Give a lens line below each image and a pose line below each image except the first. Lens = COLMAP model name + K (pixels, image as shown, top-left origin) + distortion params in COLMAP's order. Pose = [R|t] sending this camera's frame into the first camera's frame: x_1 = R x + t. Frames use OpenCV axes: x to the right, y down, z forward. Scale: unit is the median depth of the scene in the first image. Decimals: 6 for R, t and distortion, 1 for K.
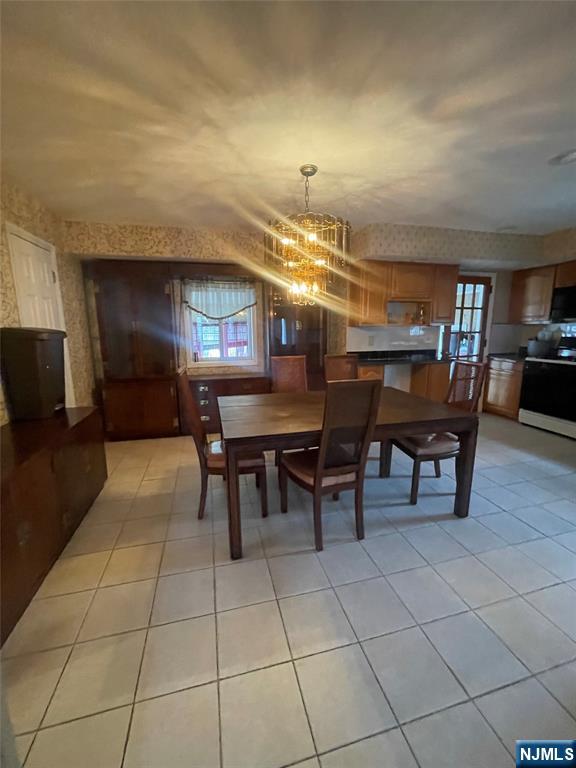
lens RADIAL K [[311.3, 0, 289.2], [0, 311.3, 386.5], [0, 0, 1]] dist [-0.002437, -0.001024]
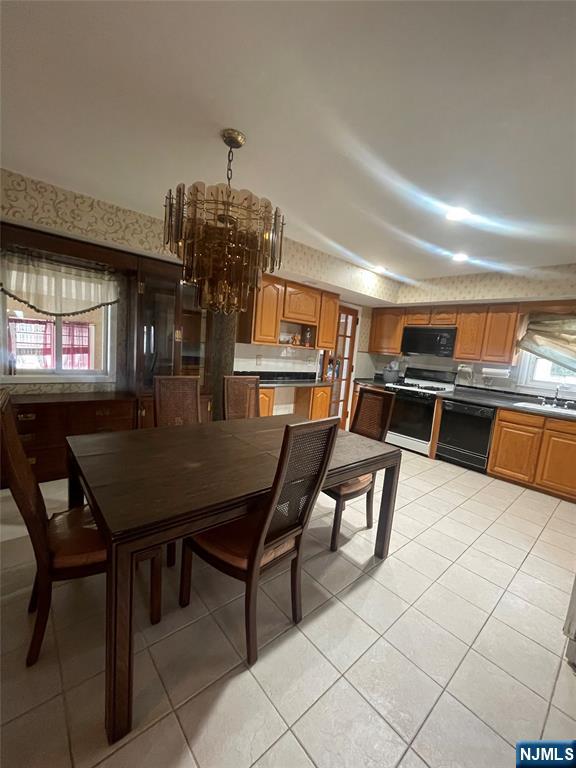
lens RADIAL K [[311.3, 0, 289.2], [0, 311.3, 385.1], [0, 0, 1]] dist [-0.002437, -0.001024]
pose [[0.889166, 0.028642, 0.456687, -0.076060], [-0.005513, 0.998637, -0.051899, -0.026579], [-0.457551, 0.043629, 0.888112, 0.144278]]
